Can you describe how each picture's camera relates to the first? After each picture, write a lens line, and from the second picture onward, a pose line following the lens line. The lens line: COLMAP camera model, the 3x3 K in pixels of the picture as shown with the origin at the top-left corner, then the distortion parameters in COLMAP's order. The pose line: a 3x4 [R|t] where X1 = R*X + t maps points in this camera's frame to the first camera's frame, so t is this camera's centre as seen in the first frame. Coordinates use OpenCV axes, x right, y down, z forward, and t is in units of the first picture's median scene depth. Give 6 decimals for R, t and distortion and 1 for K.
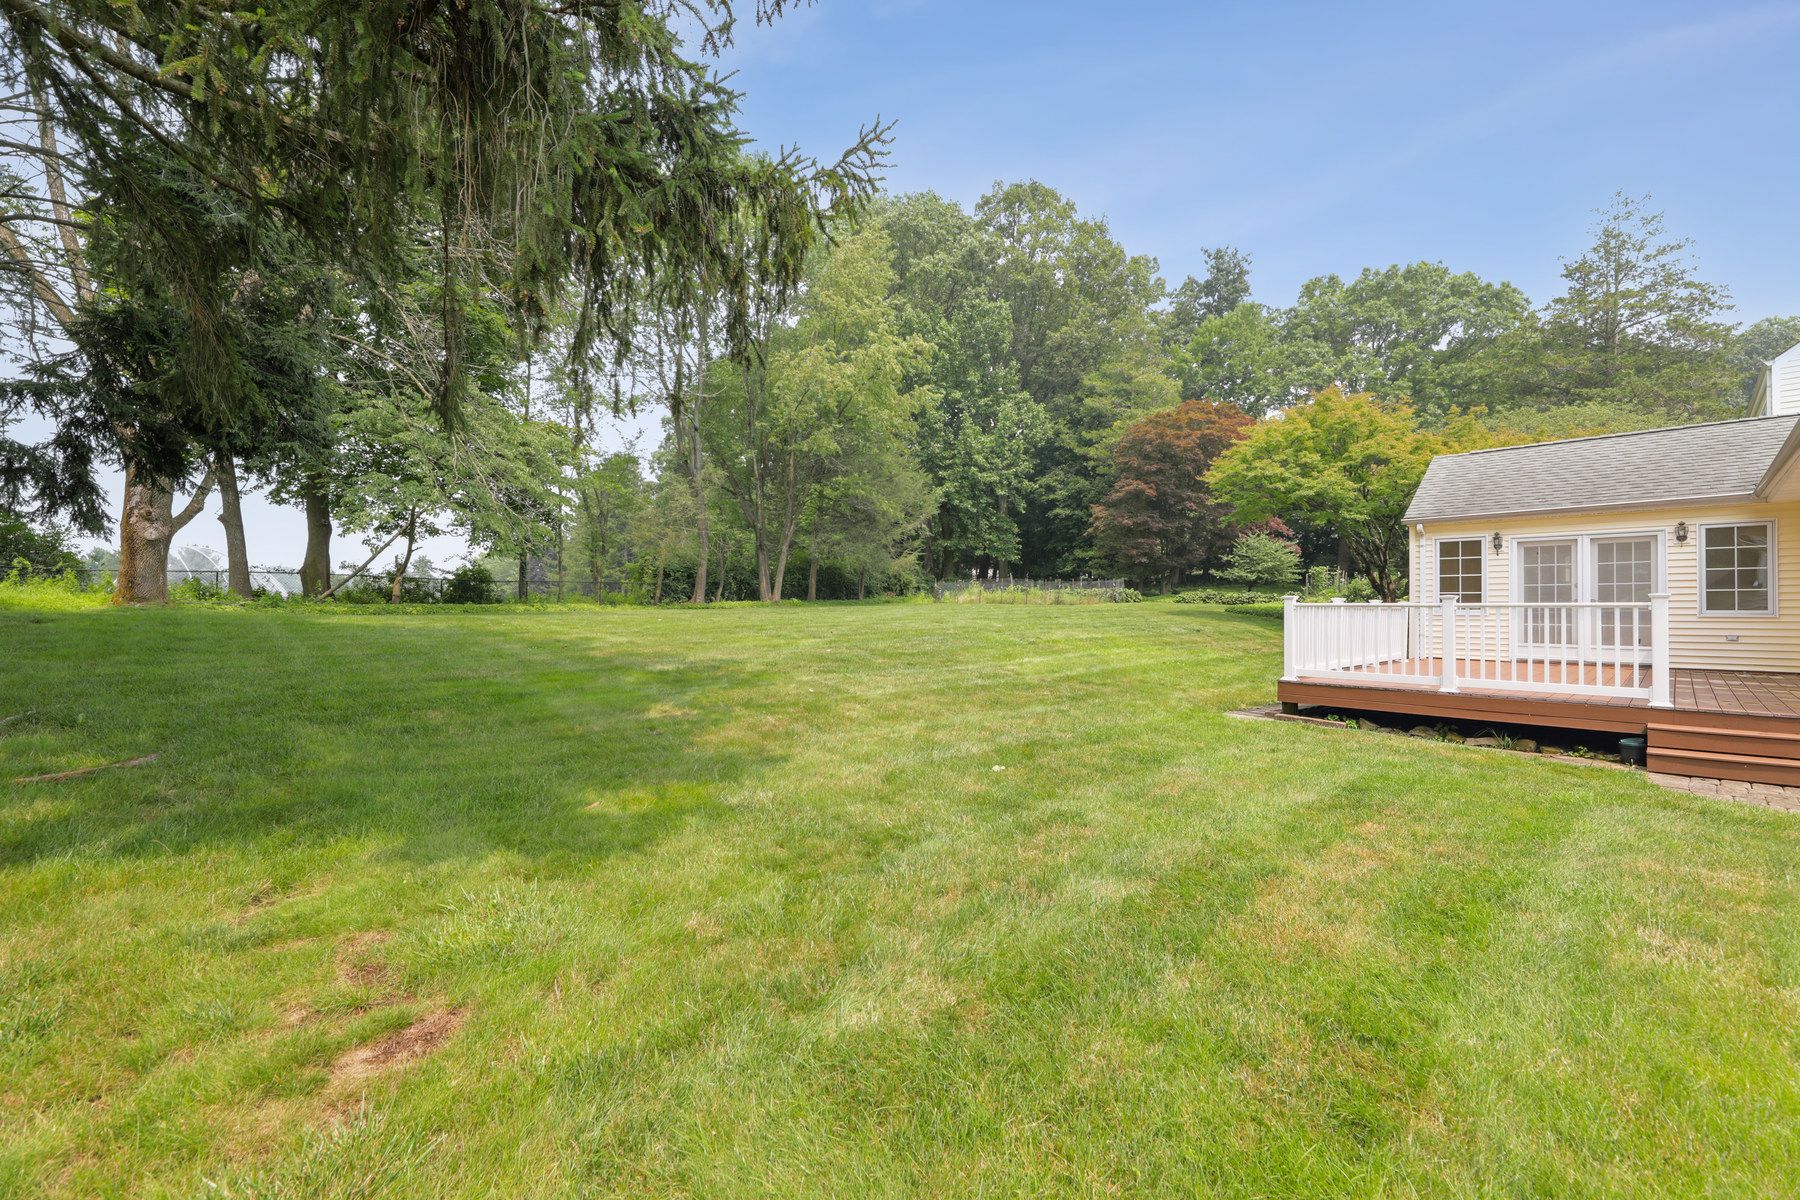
lens RADIAL K [[749.0, 0, 901.3], [0, 749.0, 606.7], [0, 0, 1]] dist [0.005920, -0.004873]
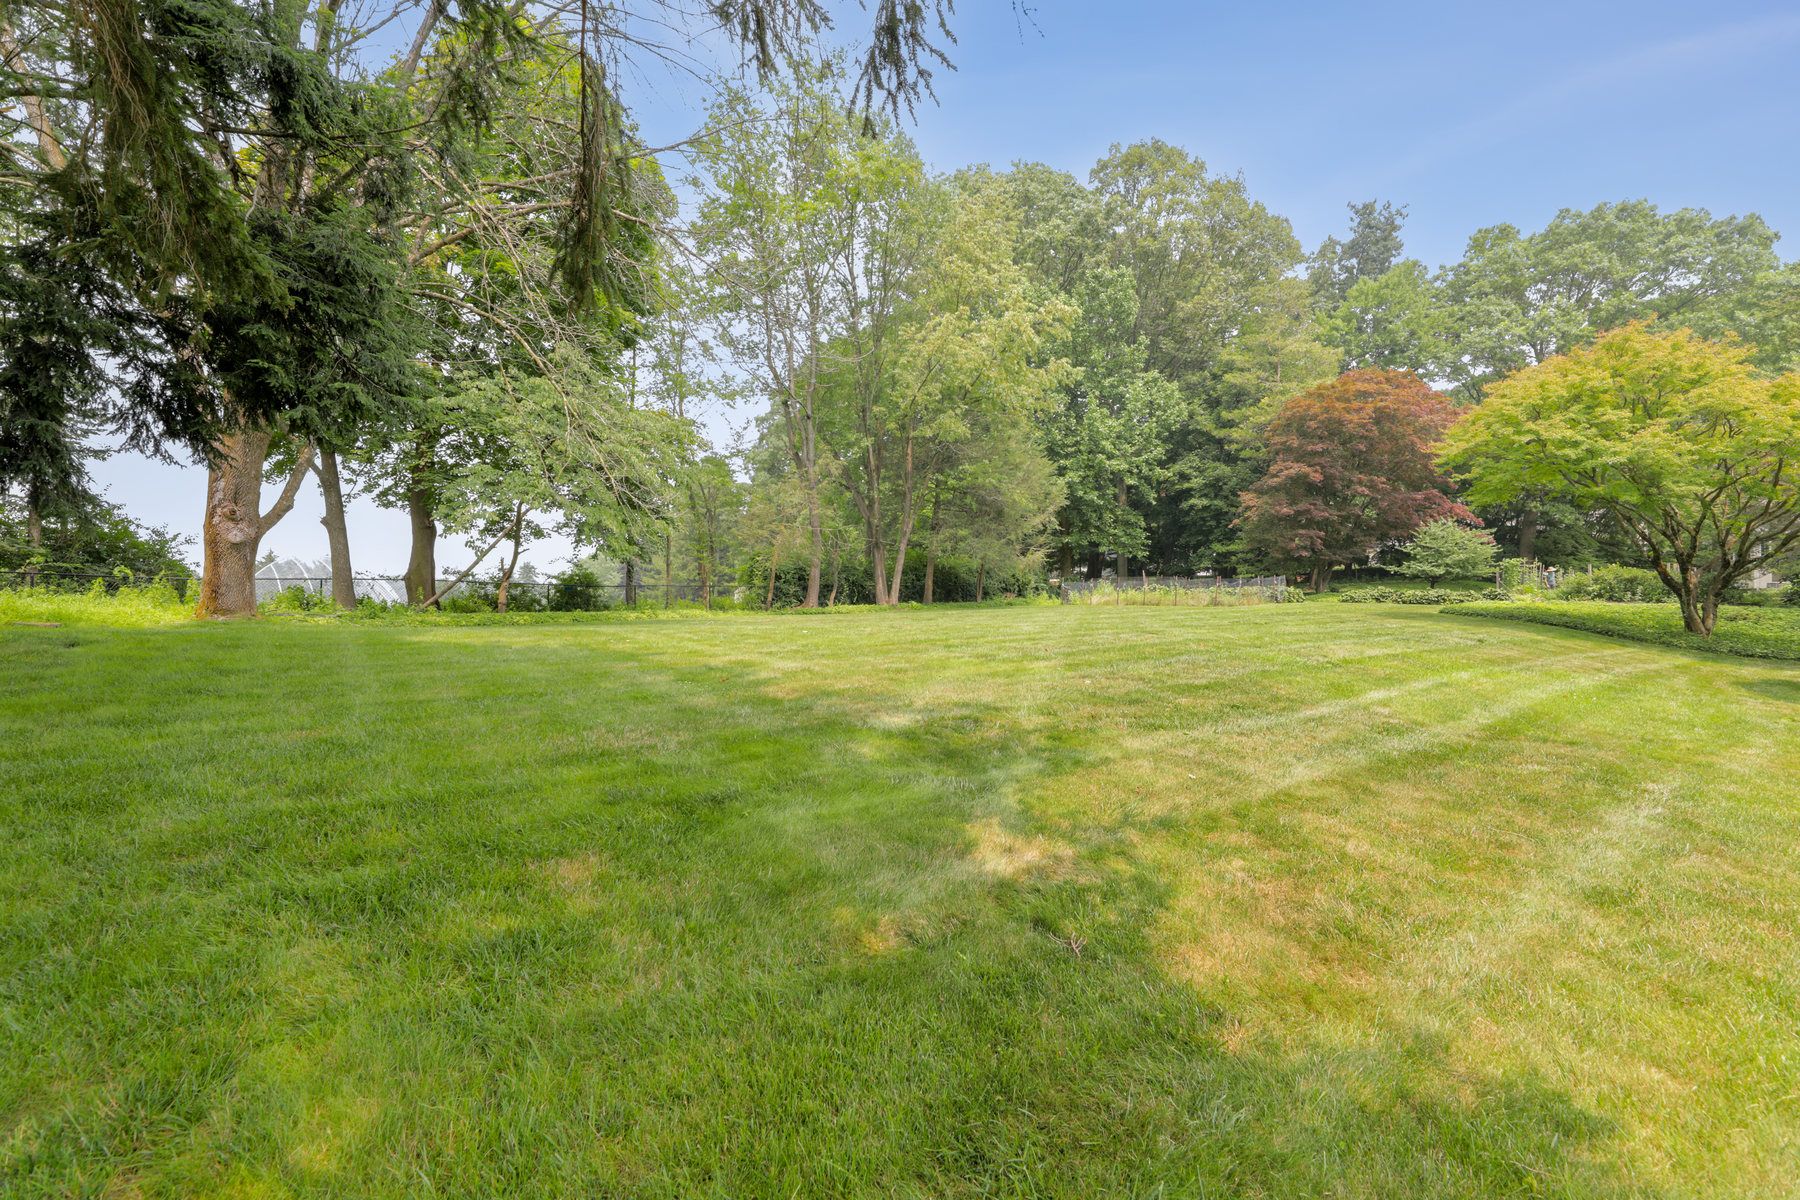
lens RADIAL K [[749.0, 0, 895.1], [0, 749.0, 604.0], [0, 0, 1]] dist [0.005920, -0.004873]
pose [[0.993834, -0.007528, -0.110622, -0.071463], [0.007036, 0.999964, -0.004832, -0.004228], [0.110654, 0.004024, 0.993851, 0.107597]]
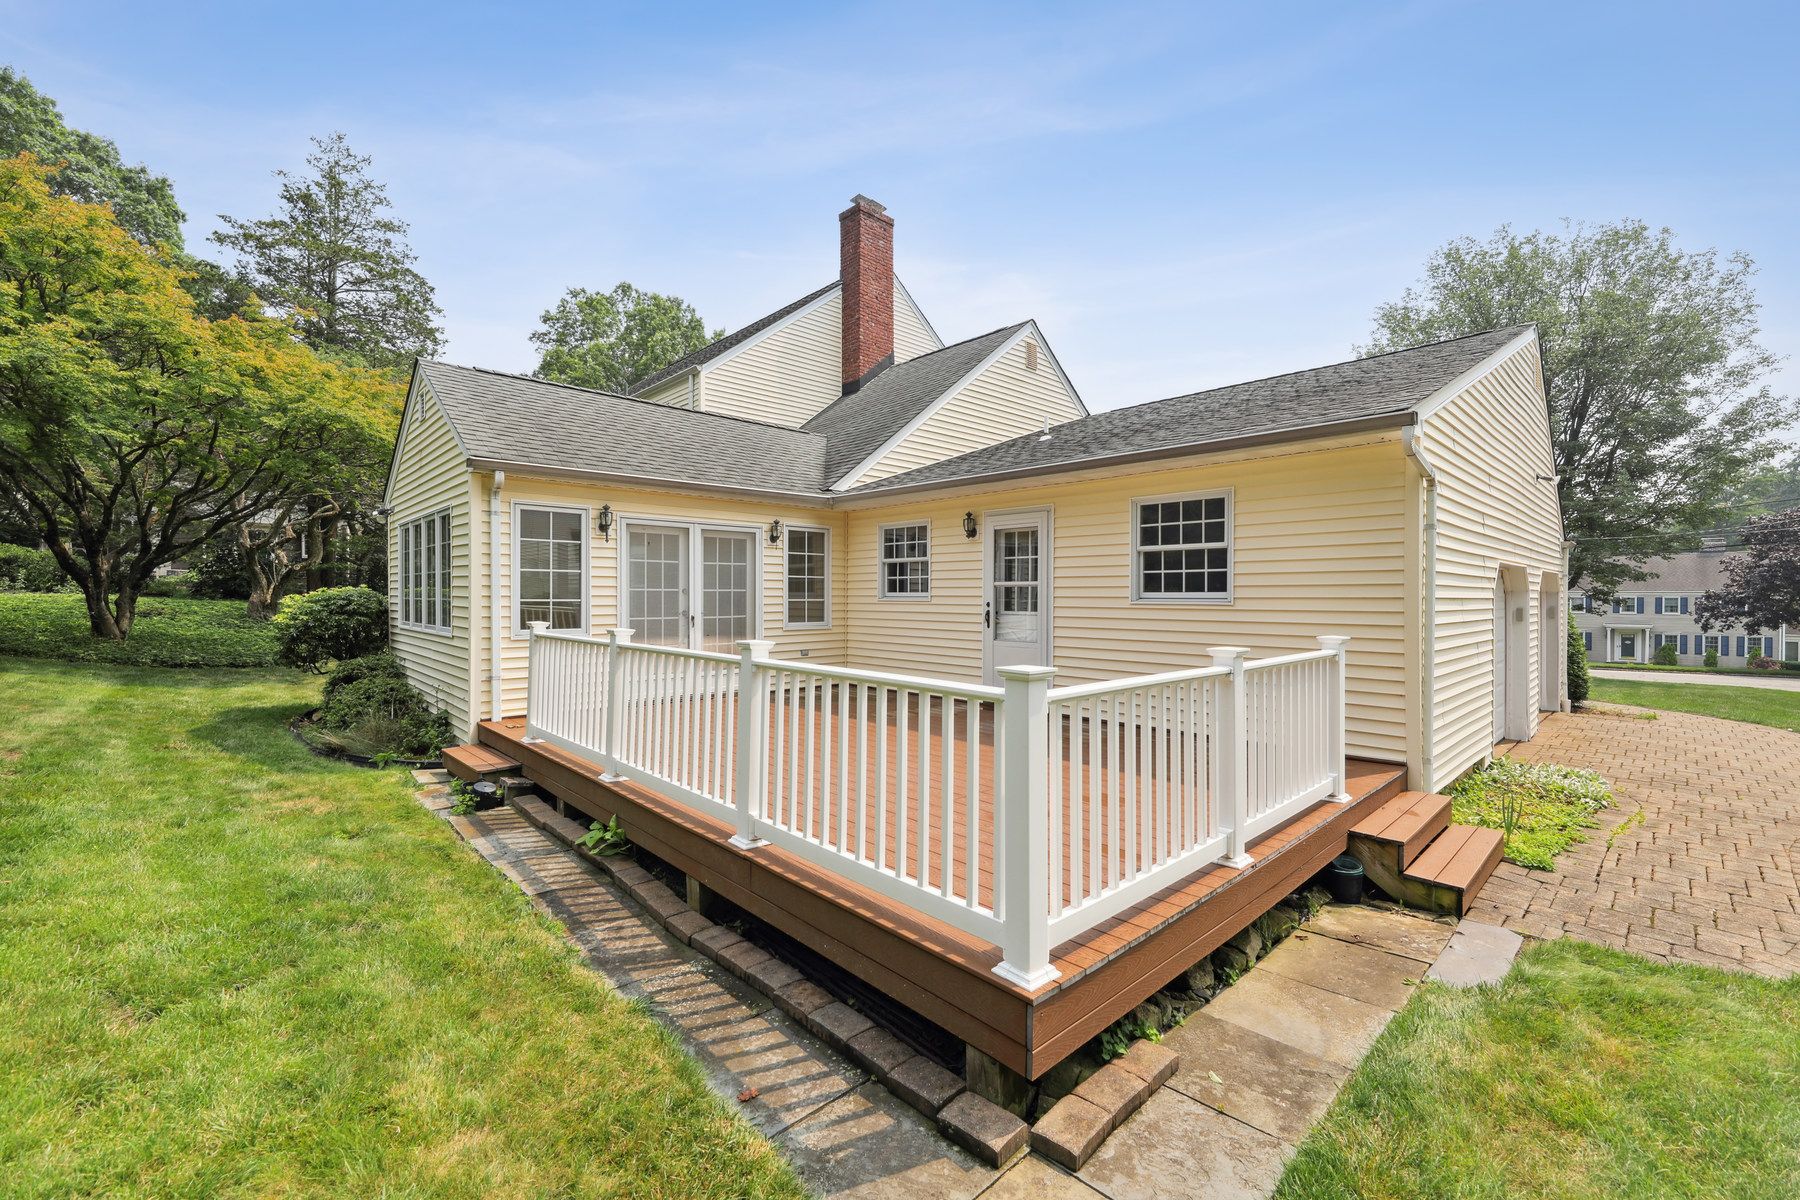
lens RADIAL K [[749.0, 0, 899.8], [0, 749.0, 597.5], [0, 0, 1]] dist [0.005920, -0.004873]
pose [[0.031056, -0.005962, 0.999500, 0.066305], [-0.010819, 0.999922, 0.006301, -0.010889], [-0.999459, -0.011009, 0.030989, 0.287188]]
